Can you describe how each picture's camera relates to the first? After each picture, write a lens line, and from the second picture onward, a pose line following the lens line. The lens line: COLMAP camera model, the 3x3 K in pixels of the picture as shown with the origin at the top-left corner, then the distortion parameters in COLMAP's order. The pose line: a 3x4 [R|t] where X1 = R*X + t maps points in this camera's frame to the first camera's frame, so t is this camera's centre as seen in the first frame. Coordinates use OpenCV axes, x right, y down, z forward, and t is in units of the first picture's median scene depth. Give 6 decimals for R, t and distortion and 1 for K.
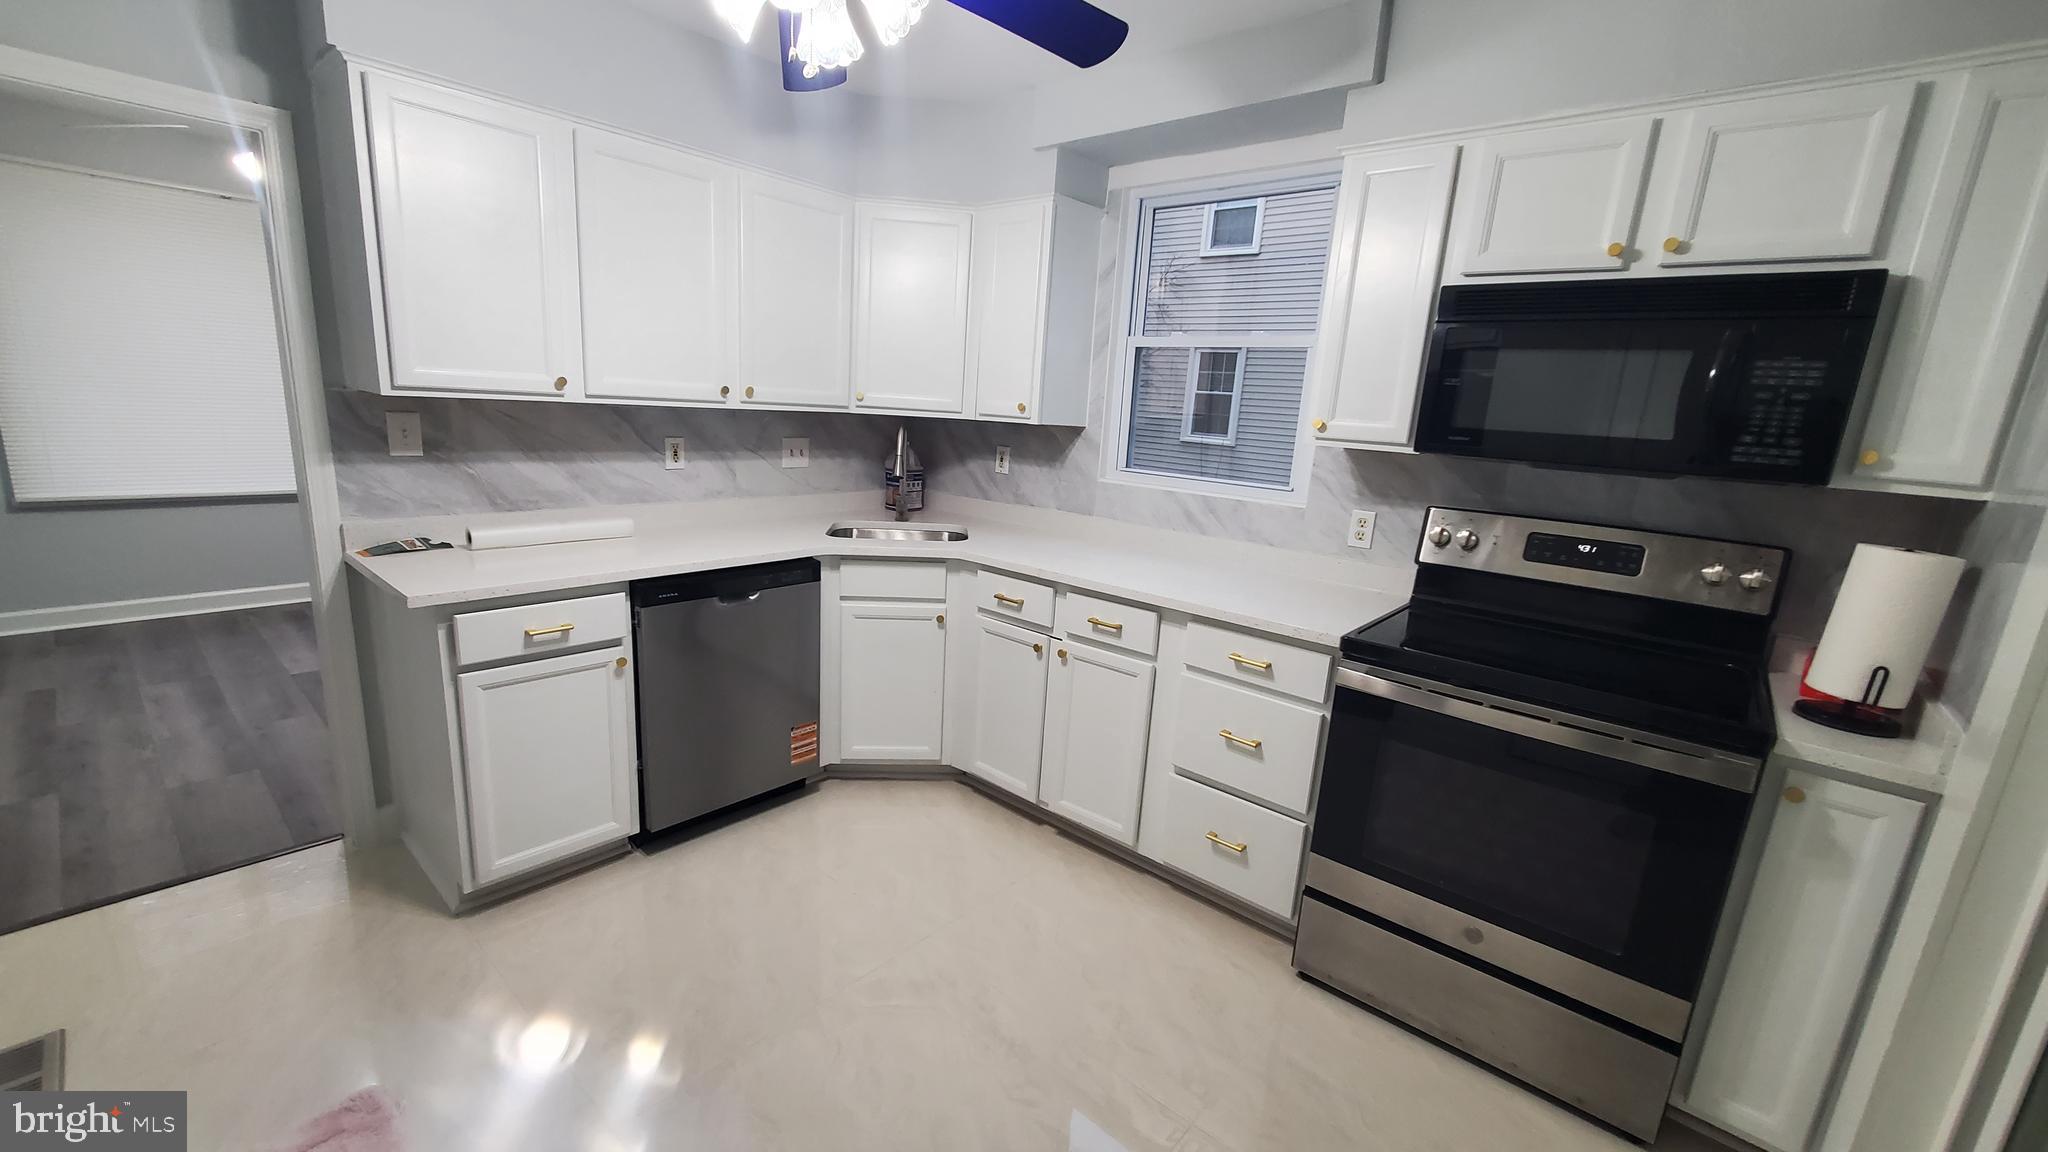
lens RADIAL K [[810.3, 0, 1012.5], [0, 810.3, 581.3], [0, 0, 1]] dist [0.006411, -0.001081]
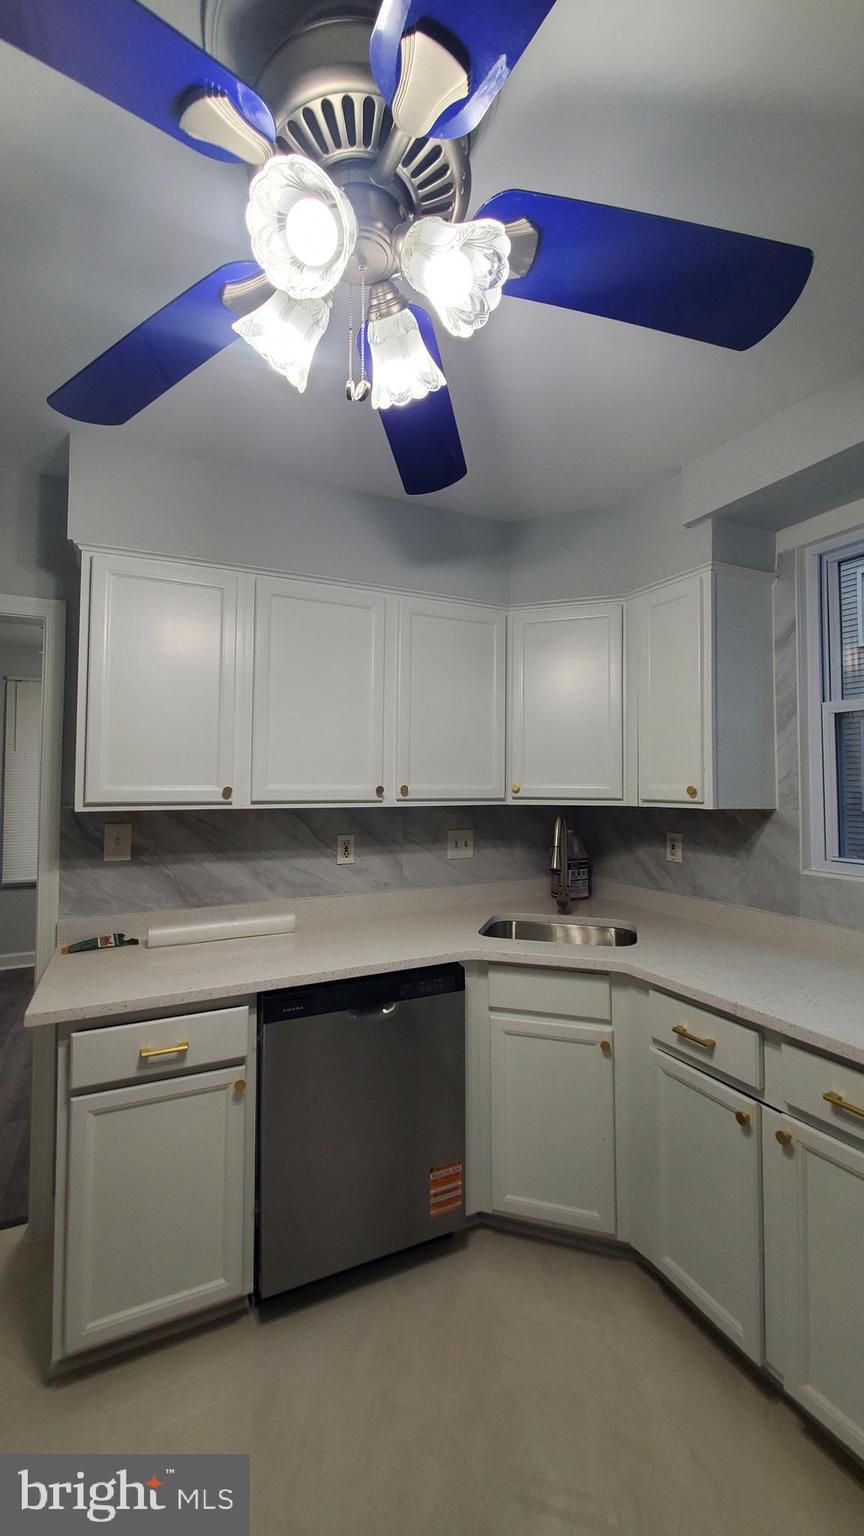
lens RADIAL K [[607.7, 0, 425.2], [0, 607.7, 760.9], [0, 0, 1]] dist [0.006411, -0.001081]
pose [[0.917757, -0.071622, -0.390632, 0.006744], [-0.034282, 0.965645, -0.257593, -0.073364], [0.395661, 0.249799, 0.883772, 0.326363]]
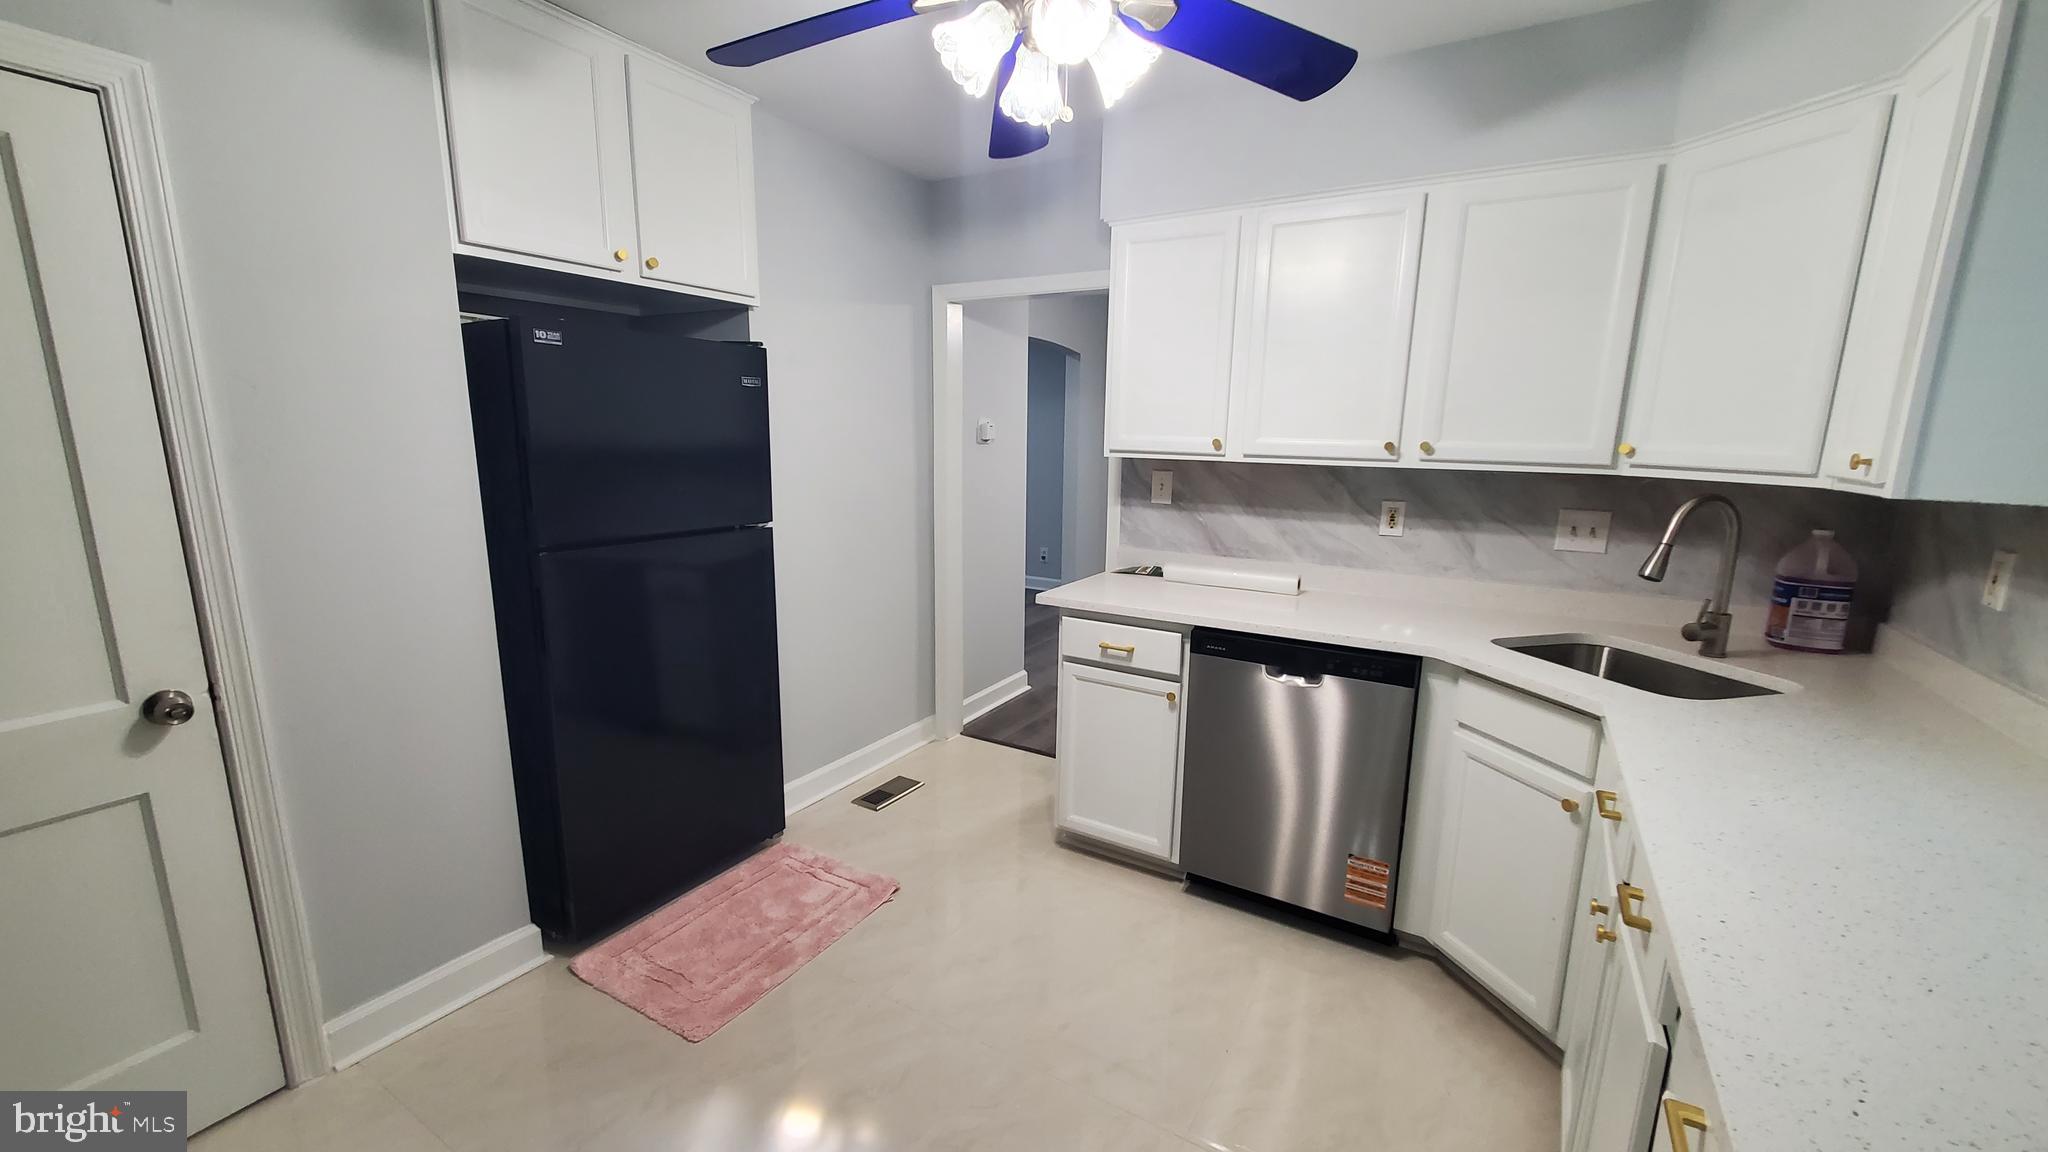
lens RADIAL K [[810.3, 0, 1018.7], [0, 810.3, 581.9], [0, 0, 1]] dist [0.006411, -0.001081]
pose [[0.176194, 0.130028, -0.975730, 0.442545], [-0.220442, 0.971273, 0.089628, -0.086720], [0.959355, 0.199300, 0.199796, 0.480359]]
